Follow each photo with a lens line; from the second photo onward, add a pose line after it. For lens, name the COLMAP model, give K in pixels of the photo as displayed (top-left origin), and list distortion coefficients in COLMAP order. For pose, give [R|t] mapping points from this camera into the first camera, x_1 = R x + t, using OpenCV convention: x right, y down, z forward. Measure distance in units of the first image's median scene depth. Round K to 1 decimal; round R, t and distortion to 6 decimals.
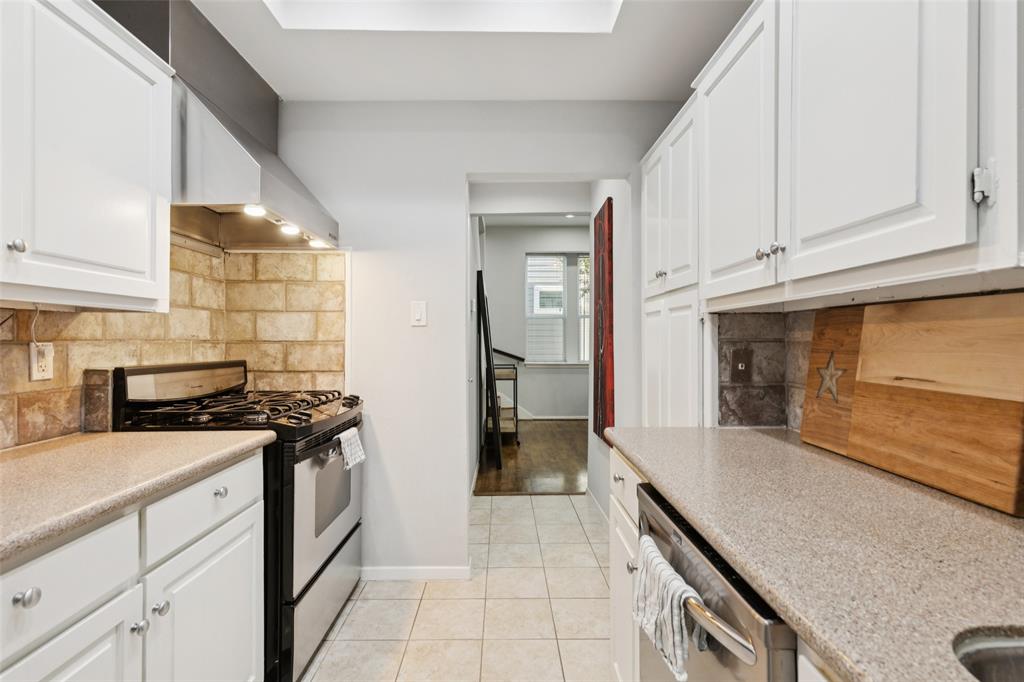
lens RADIAL K [[454.3, 0, 512.0], [0, 454.3, 341.0], [0, 0, 1]] dist [-0.000177, -0.000055]
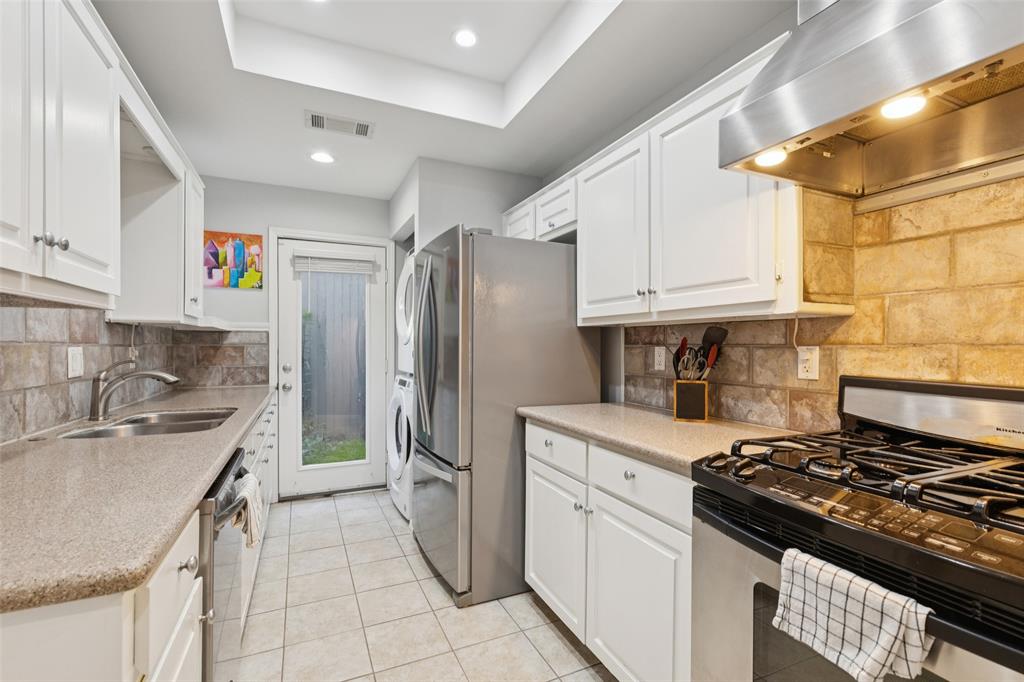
lens RADIAL K [[454.3, 0, 512.0], [0, 454.3, 341.0], [0, 0, 1]] dist [-0.000177, -0.000055]
pose [[-0.911712, -0.005175, -0.410797, 0.096748], [-0.003715, 0.999984, -0.004352, -0.002240], [0.410813, -0.002442, -0.911716, 1.682085]]
